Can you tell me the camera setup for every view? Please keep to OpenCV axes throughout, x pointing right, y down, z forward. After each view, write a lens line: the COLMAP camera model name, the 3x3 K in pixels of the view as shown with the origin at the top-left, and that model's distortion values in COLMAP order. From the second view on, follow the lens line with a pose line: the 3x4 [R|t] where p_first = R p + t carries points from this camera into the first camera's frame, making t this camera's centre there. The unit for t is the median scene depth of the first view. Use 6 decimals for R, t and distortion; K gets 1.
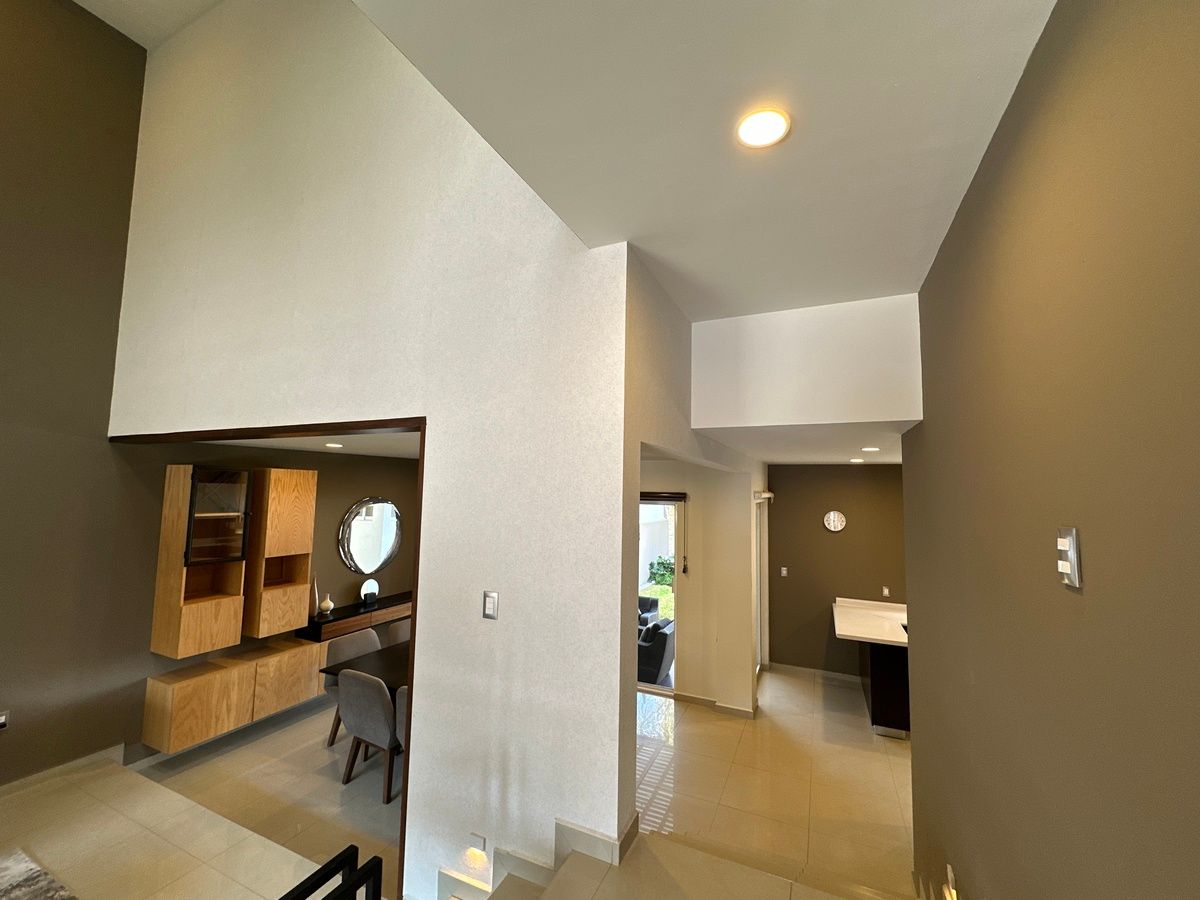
lens RADIAL K [[486.2, 0, 597.2], [0, 486.2, 448.6], [0, 0, 1]] dist [-0.002196, 0.000340]
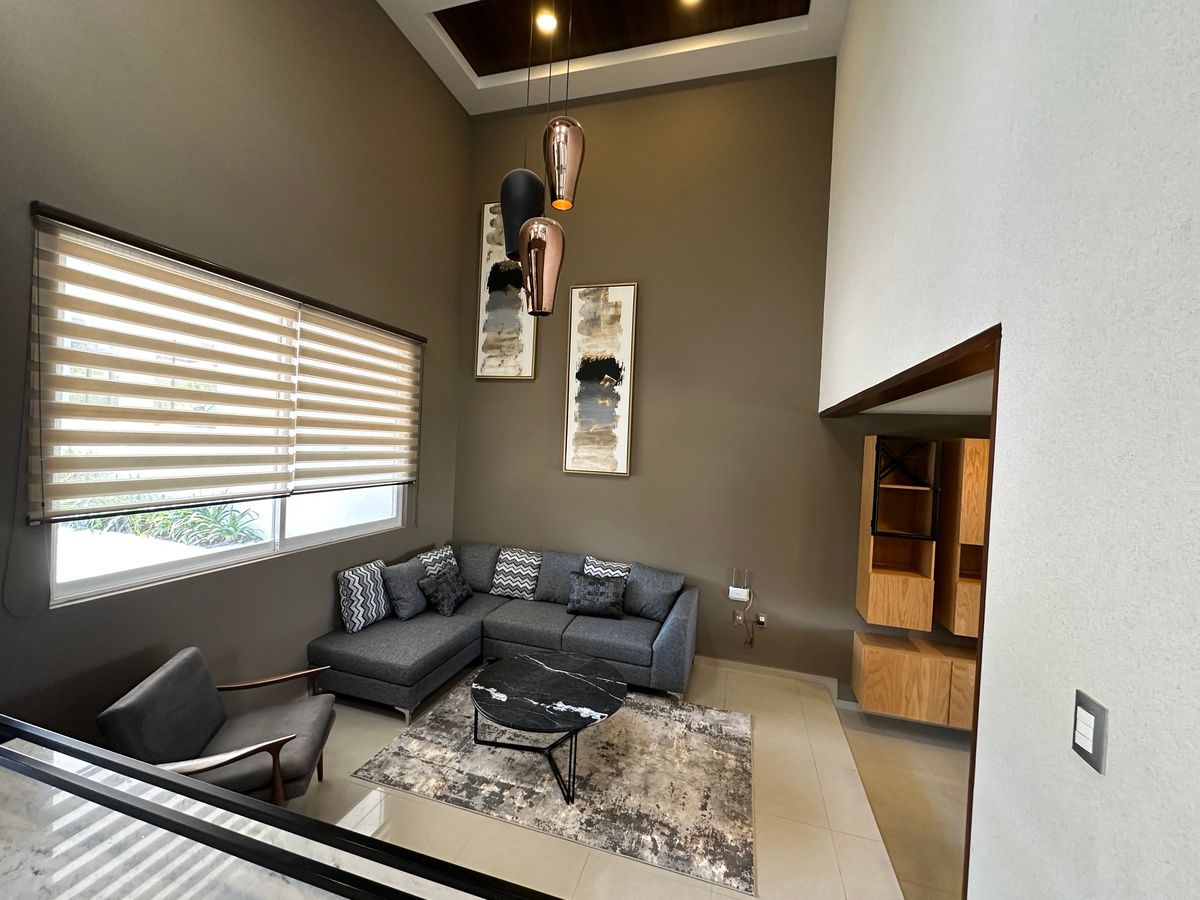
lens RADIAL K [[486.2, 0, 602.4], [0, 486.2, 453.0], [0, 0, 1]] dist [-0.002196, 0.000340]
pose [[0.151598, 0.008963, -0.988402, 0.065244], [0.037614, 0.999182, 0.014830, 0.031085], [0.987726, -0.039426, 0.151137, 0.267943]]
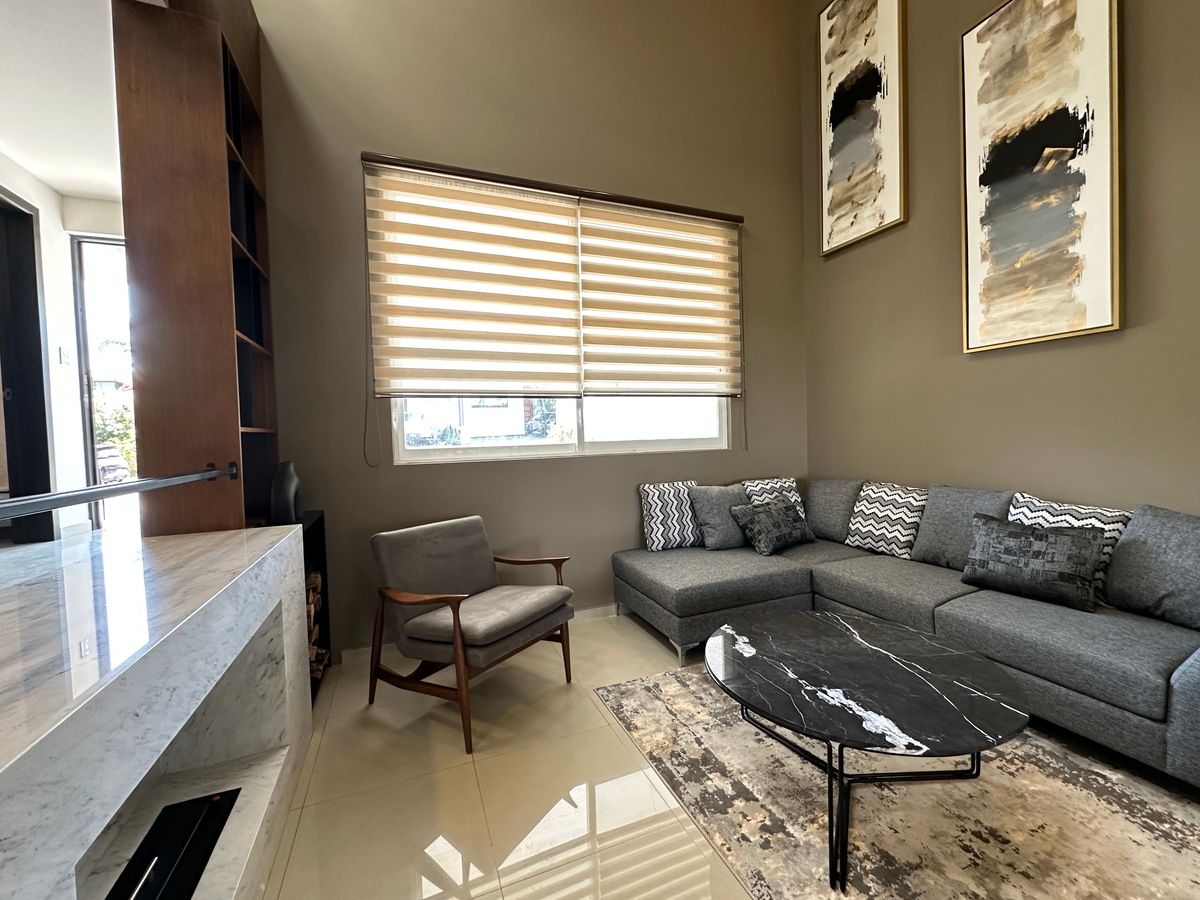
lens RADIAL K [[486.2, 0, 597.7], [0, 486.2, 452.1], [0, 0, 1]] dist [-0.002196, 0.000340]
pose [[-0.685105, 0.025258, -0.728006, -0.246669], [0.075768, 0.996449, -0.036731, 0.219745], [0.724493, -0.080325, -0.684586, 0.437071]]
